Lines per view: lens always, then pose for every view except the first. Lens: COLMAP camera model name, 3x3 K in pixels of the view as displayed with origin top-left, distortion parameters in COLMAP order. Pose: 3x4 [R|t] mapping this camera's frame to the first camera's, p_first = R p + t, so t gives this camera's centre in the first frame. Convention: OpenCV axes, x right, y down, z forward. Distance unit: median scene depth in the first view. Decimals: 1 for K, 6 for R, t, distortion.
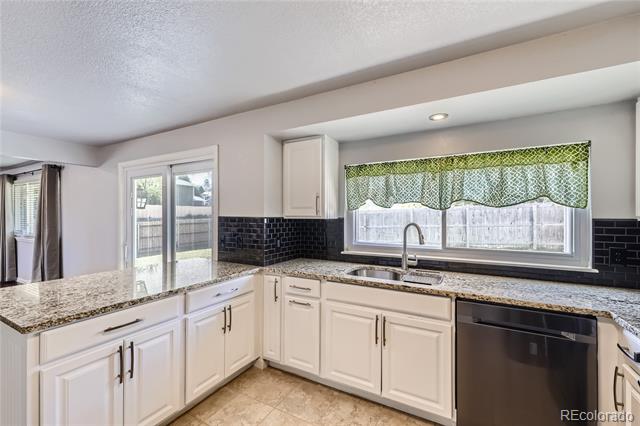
lens RADIAL K [[271.0, 0, 319.7], [0, 271.0, 212.5], [0, 0, 1]] dist [0.006167, -0.000238]
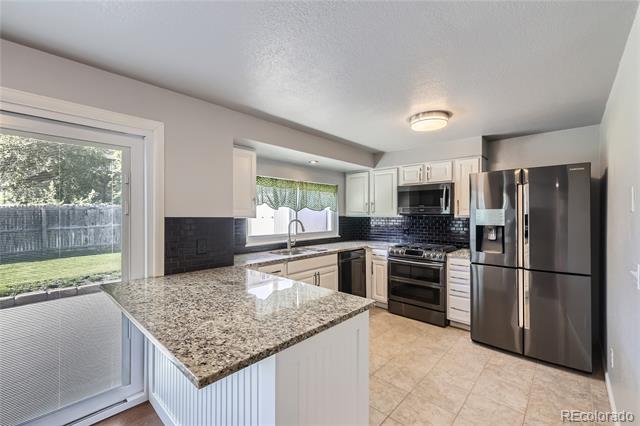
lens RADIAL K [[271.0, 0, 317.8], [0, 271.0, 215.3], [0, 0, 1]] dist [0.006167, -0.000238]
pose [[0.242108, -0.004894, 0.970237, -1.215006], [-0.009040, 0.999932, 0.007300, -0.000038], [-0.970207, -0.010539, 0.242047, 0.475313]]
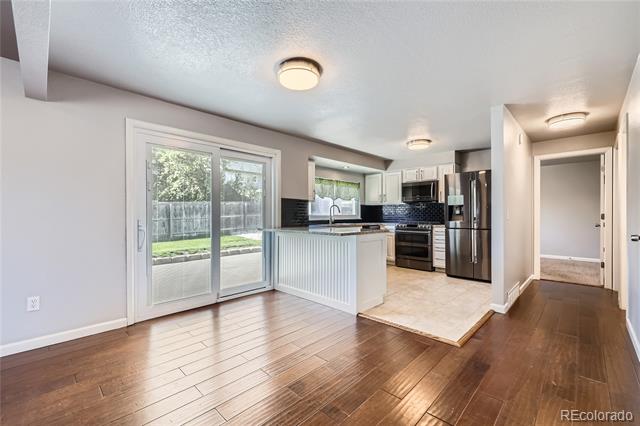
lens RADIAL K [[271.0, 0, 317.7], [0, 271.0, 214.6], [0, 0, 1]] dist [0.006167, -0.000238]
pose [[0.271426, -0.001375, 0.962458, -2.115703], [-0.006554, 0.999973, 0.003277, 0.119456], [-0.962437, -0.007197, 0.271410, 0.469554]]
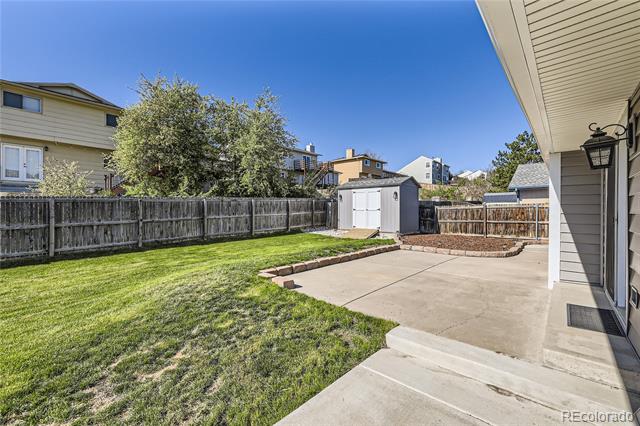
lens RADIAL K [[271.0, 0, 319.9], [0, 271.0, 212.2], [0, 0, 1]] dist [0.006167, -0.000238]
pose [[0.270128, -0.001887, 0.962823, -2.338891], [-0.012861, 0.999902, 0.005568, 0.136164], [-0.962739, -0.013887, 0.270077, 2.373856]]
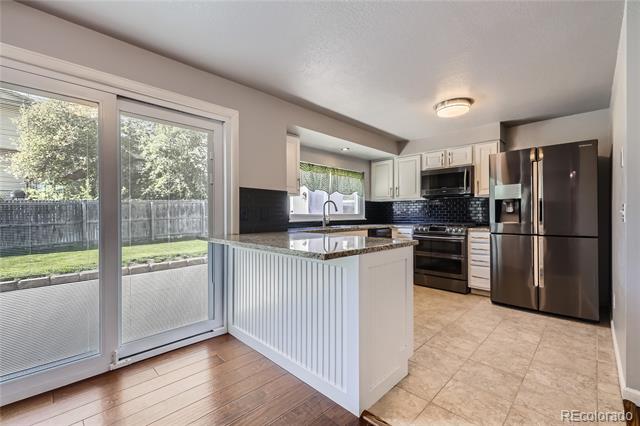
lens RADIAL K [[271.0, 0, 318.3], [0, 271.0, 215.6], [0, 0, 1]] dist [0.006167, -0.000238]
pose [[0.280625, -0.006824, 0.959793, -1.446772], [-0.004866, 0.999952, 0.008532, 0.124422], [-0.959805, -0.007064, 0.280578, 0.557817]]
